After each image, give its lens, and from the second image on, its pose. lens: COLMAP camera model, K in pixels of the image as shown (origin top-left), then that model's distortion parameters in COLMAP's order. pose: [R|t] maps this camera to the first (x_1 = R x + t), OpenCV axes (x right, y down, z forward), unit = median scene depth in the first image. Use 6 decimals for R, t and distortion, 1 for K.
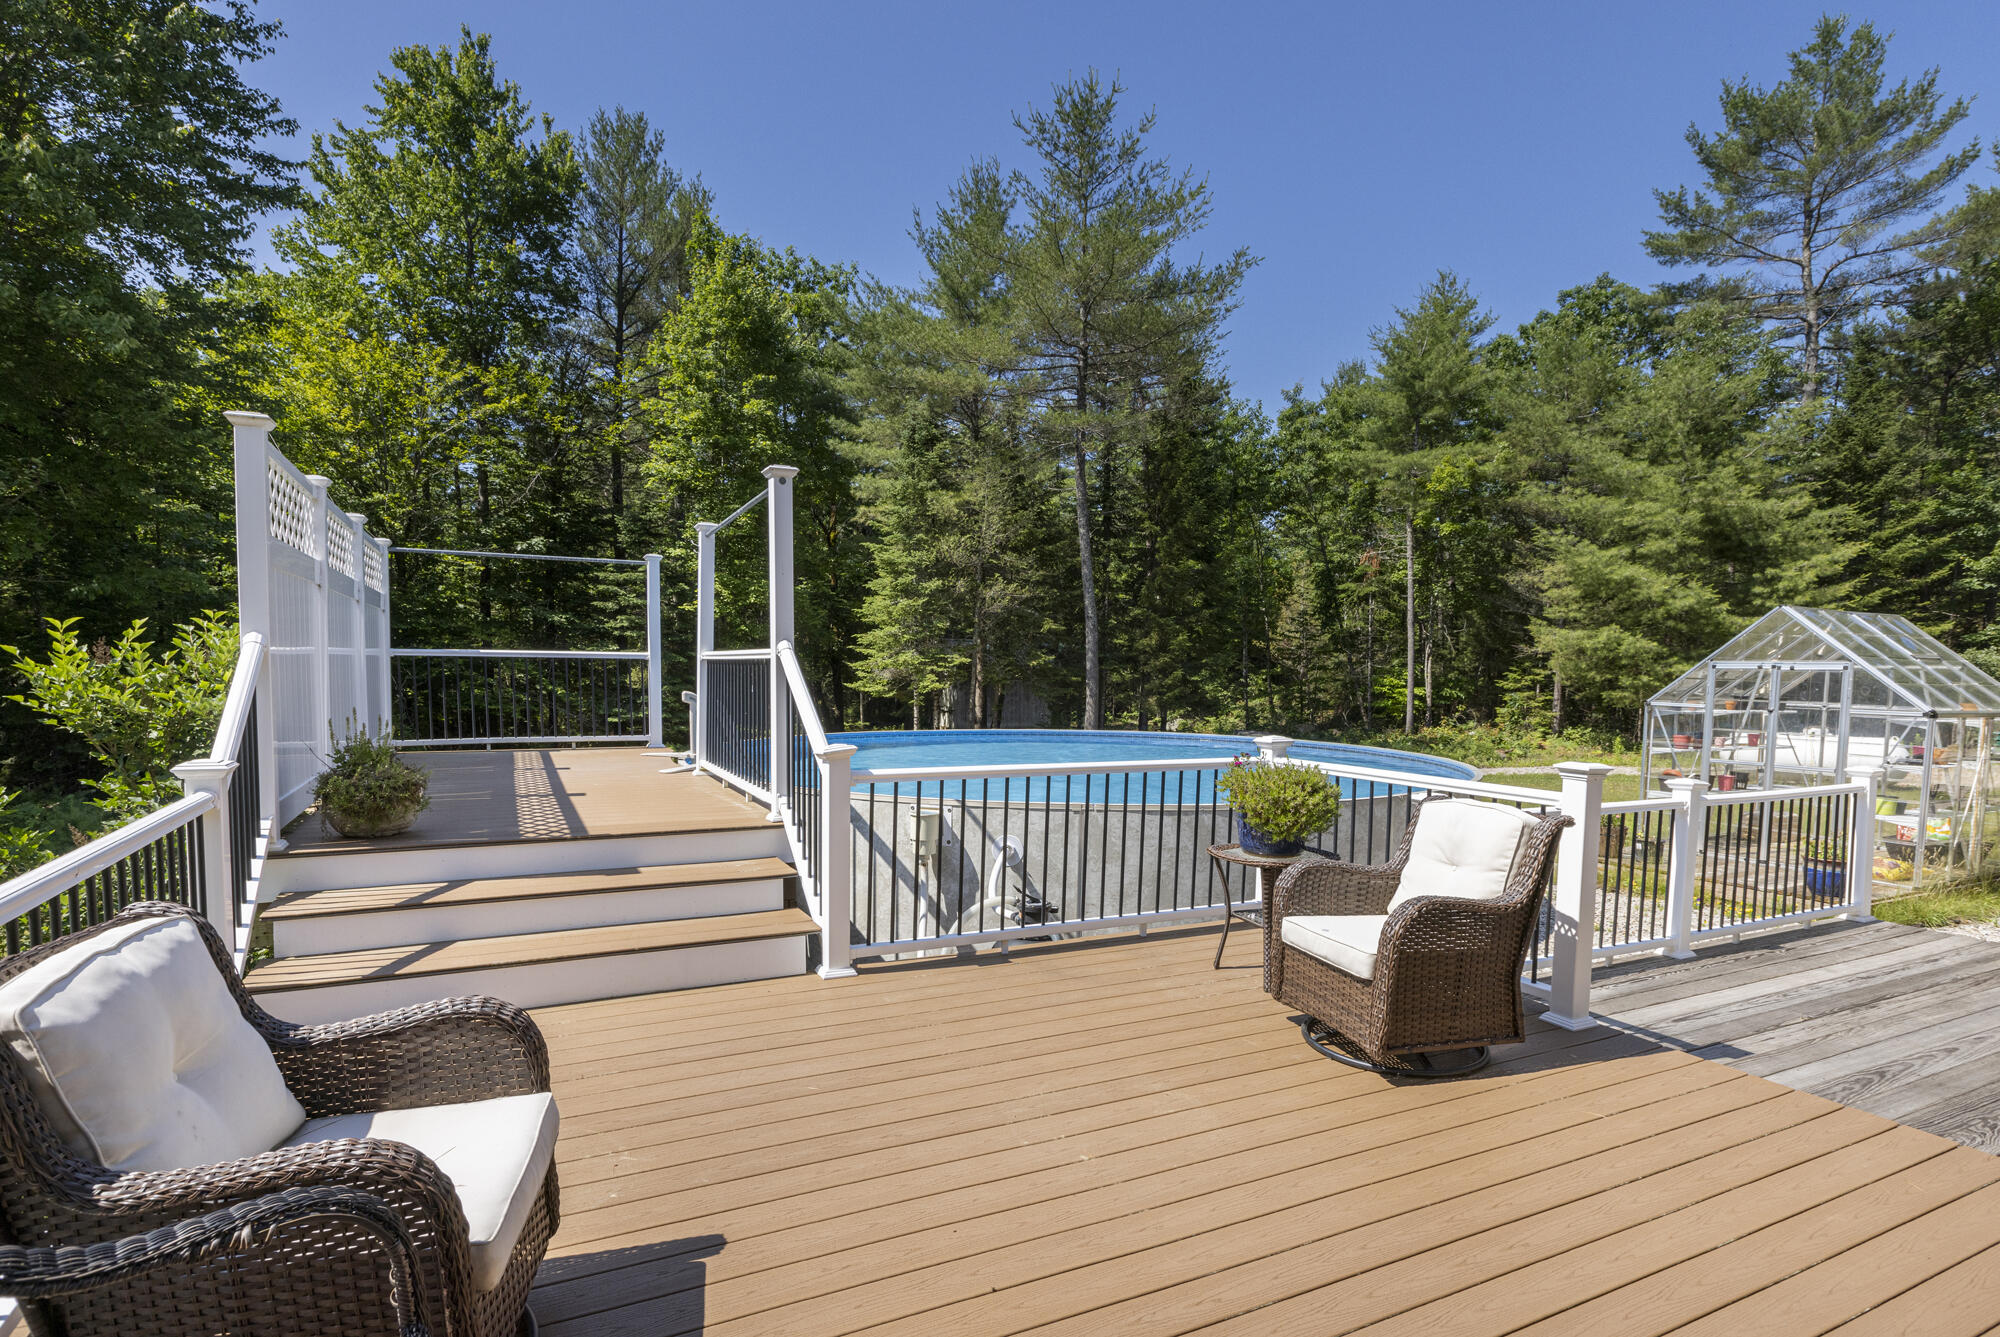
lens RADIAL K [[1002.9, 0, 952.8], [0, 1002.9, 721.0], [0, 0, 1]] dist [0.002412, -0.002089]
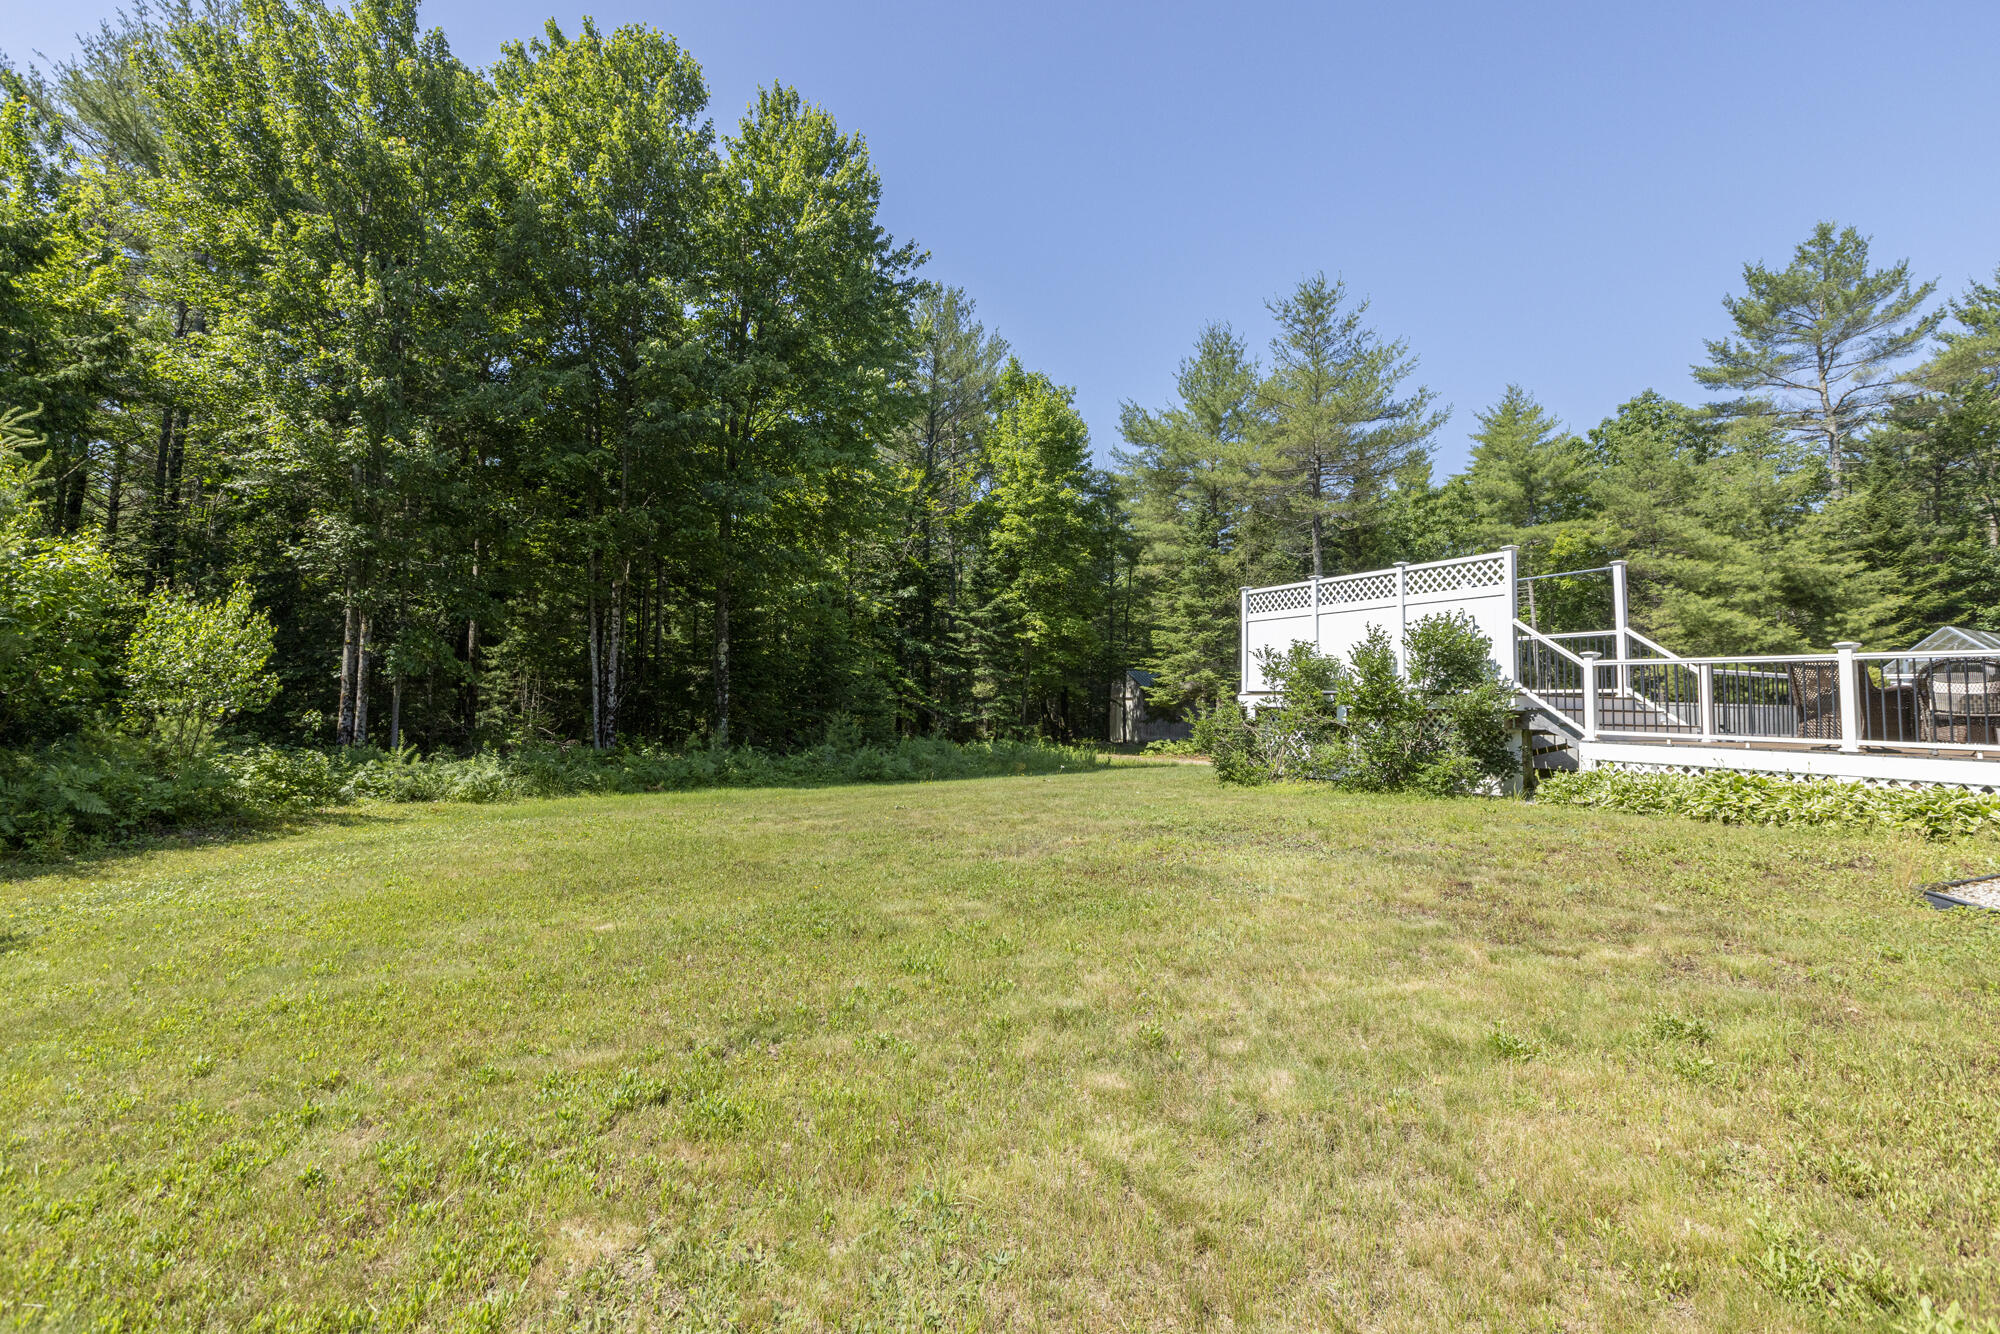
lens RADIAL K [[883.1, 0, 1023.1], [0, 883.1, 628.0], [0, 0, 1]] dist [0.001396, -0.000033]
pose [[0.999742, 0.005739, -0.021967, -0.224476], [-0.008666, 0.990731, -0.135561, 0.033728], [0.020985, 0.135717, 0.990525, -0.177405]]
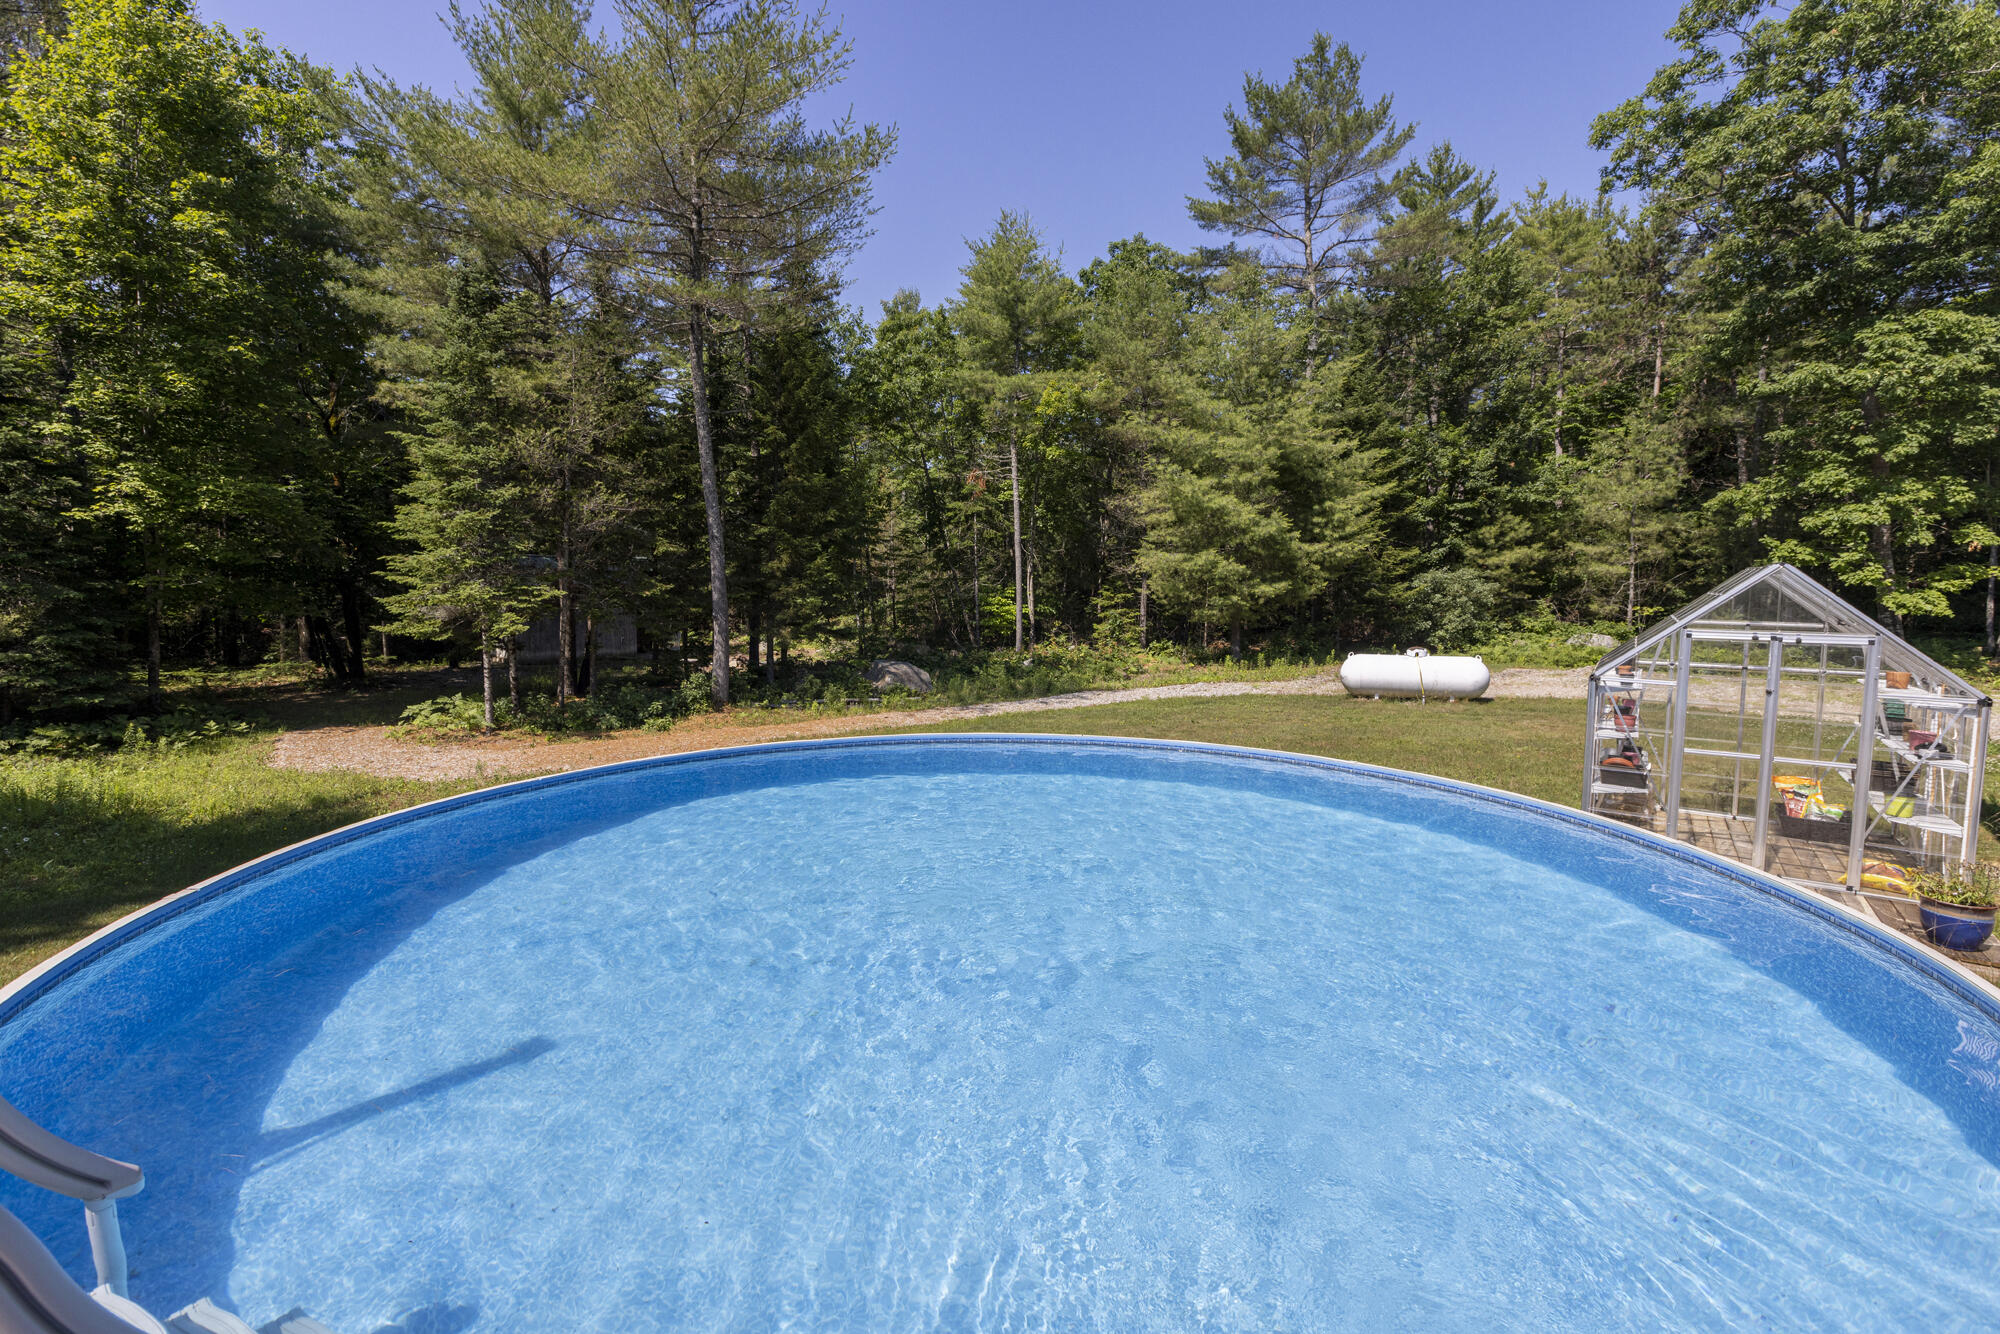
lens RADIAL K [[977.0, 0, 1003.1], [0, 977.0, 657.2], [0, 0, 1]] dist [-0.004887, -0.005499]
pose [[0.886151, -0.045659, 0.461141, -0.027357], [0.032511, 0.998808, 0.036422, -0.023344], [-0.462255, -0.017283, 0.886579, 0.154668]]
